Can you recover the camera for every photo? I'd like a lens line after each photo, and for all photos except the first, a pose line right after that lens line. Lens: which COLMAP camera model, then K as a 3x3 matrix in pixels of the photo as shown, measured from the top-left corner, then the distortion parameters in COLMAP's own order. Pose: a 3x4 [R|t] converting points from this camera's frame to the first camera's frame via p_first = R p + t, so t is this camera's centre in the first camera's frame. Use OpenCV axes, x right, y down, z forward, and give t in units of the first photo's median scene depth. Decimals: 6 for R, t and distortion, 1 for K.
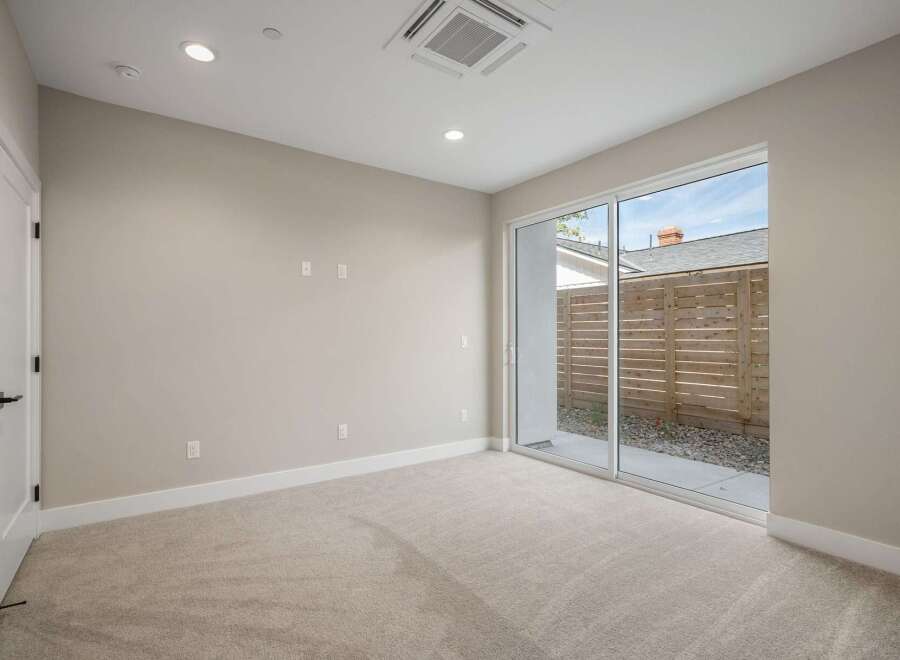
lens RADIAL K [[449.1, 0, 448.0], [0, 449.1, 326.6], [0, 0, 1]] dist [0.000516, 0.000542]
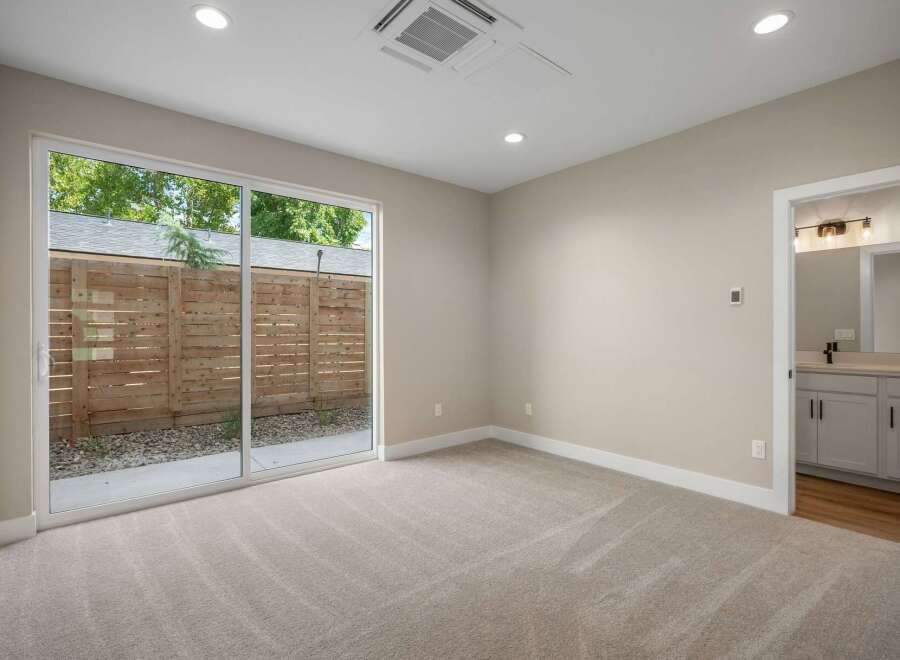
lens RADIAL K [[449.1, 0, 448.0], [0, 449.1, 326.6], [0, 0, 1]] dist [0.000516, 0.000542]
pose [[-0.043191, 0.004397, 0.999057, -0.557302], [-0.012296, 0.999912, -0.004932, 0.012131], [-0.998991, -0.012497, -0.043133, 0.604048]]
